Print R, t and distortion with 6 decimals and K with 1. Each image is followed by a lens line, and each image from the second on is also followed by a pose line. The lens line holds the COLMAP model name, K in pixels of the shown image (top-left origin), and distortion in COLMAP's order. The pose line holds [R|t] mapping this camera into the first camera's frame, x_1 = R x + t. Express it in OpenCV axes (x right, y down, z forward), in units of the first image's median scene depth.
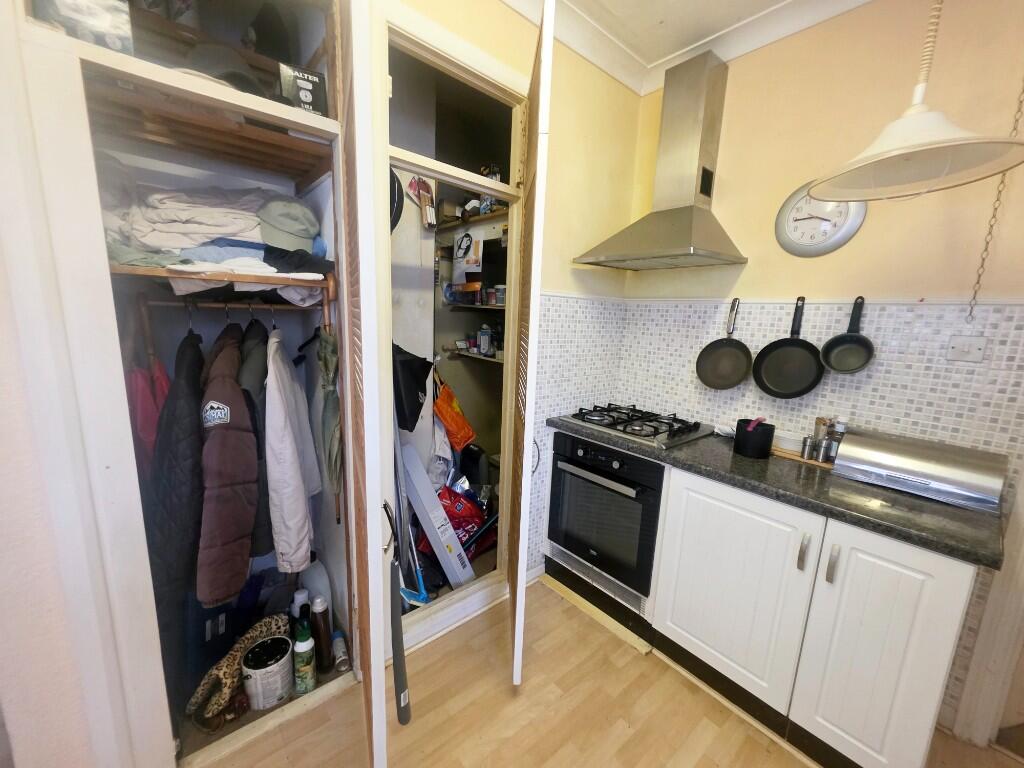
lens RADIAL K [[409.0, 0, 507.1], [0, 409.0, 390.5], [0, 0, 1]] dist [0.001371, 0.000185]
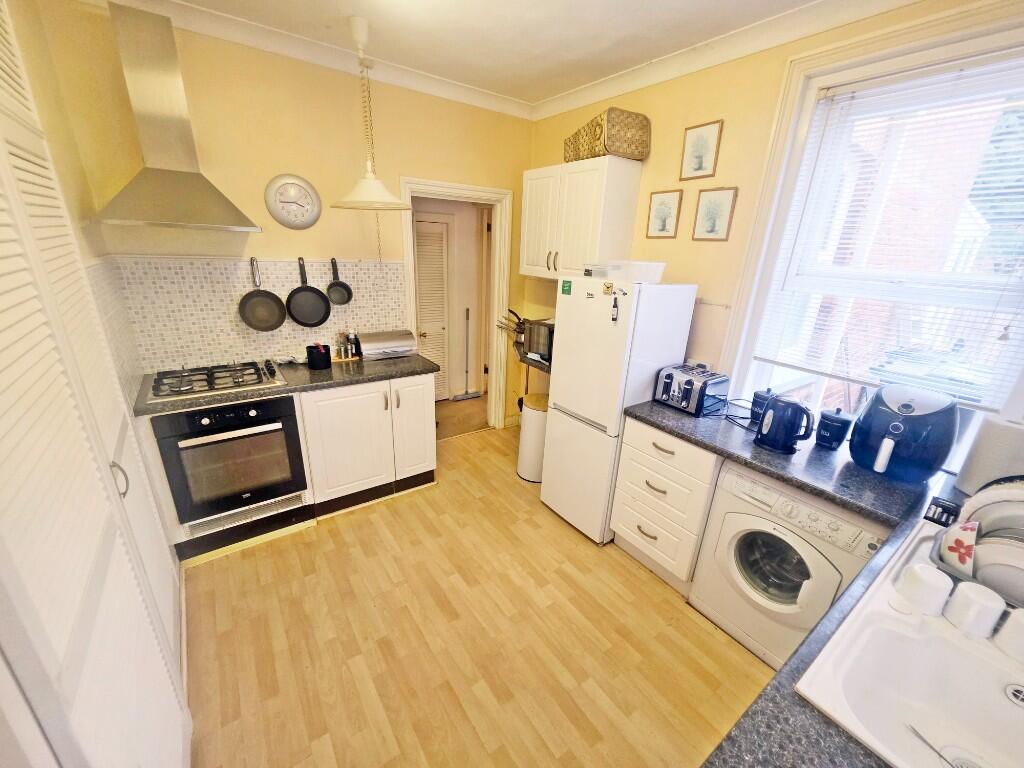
lens RADIAL K [[409.0, 0, 507.1], [0, 409.0, 390.5], [0, 0, 1]] dist [0.001371, 0.000185]
pose [[0.088312, -0.366620, 0.926170, -0.733502], [0.143960, 0.924739, 0.352326, -0.188497], [-0.985635, 0.102217, 0.134444, 0.103716]]
